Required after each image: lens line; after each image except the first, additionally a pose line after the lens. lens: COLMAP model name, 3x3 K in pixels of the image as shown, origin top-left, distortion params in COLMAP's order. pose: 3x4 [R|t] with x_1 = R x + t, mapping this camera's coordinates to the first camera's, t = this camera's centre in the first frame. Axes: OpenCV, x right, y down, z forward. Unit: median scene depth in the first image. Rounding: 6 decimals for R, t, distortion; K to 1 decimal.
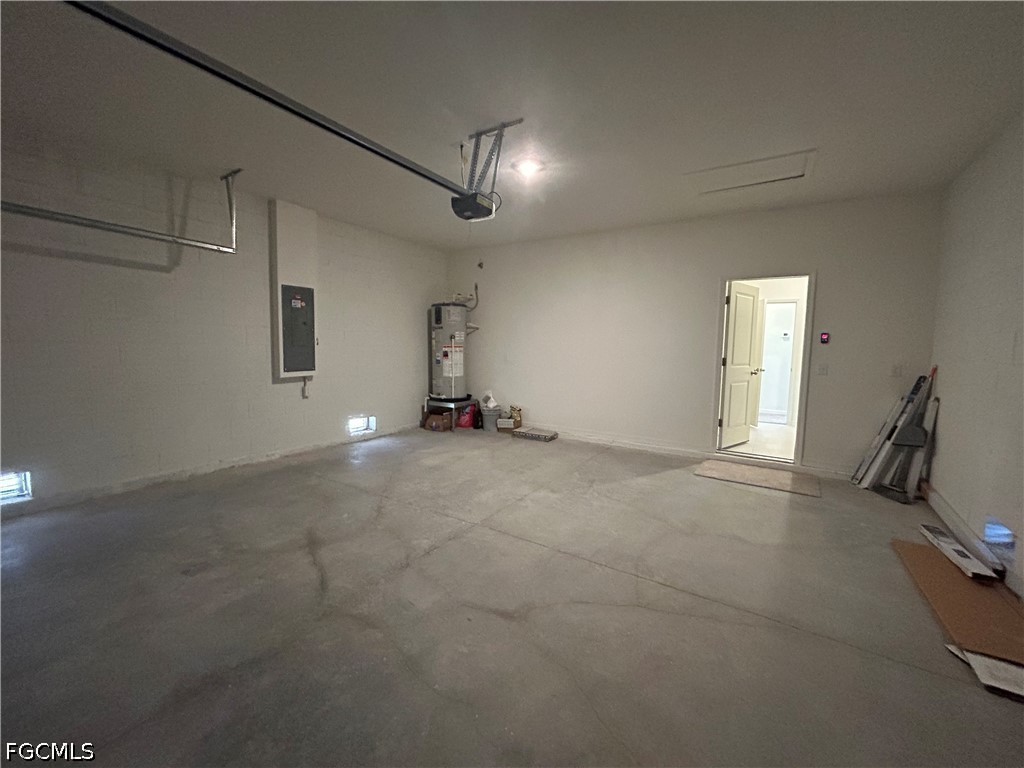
lens RADIAL K [[416.5, 0, 511.2], [0, 416.5, 383.6], [0, 0, 1]] dist [-0.004509, 0.002090]
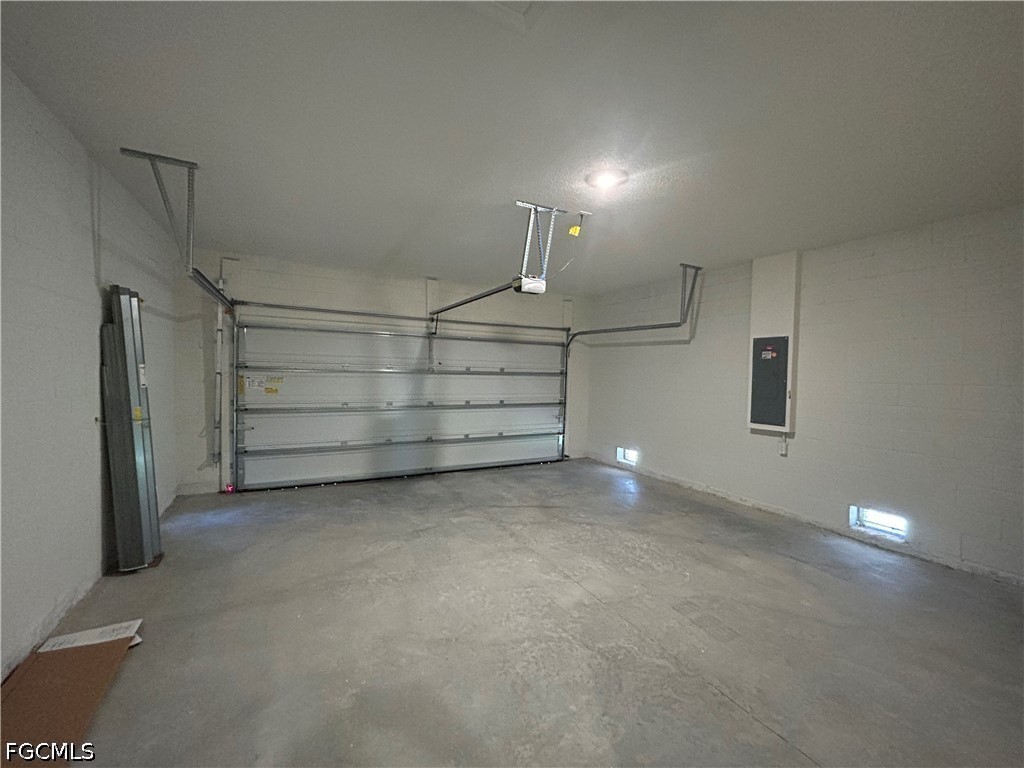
lens RADIAL K [[416.5, 0, 511.5], [0, 416.5, 384.5], [0, 0, 1]] dist [-0.004509, 0.002090]
pose [[-0.486825, 0.000055, -0.873499, 0.814083], [-0.111594, 0.991802, 0.062257, -0.152280], [0.866342, 0.127786, -0.482828, 1.242426]]
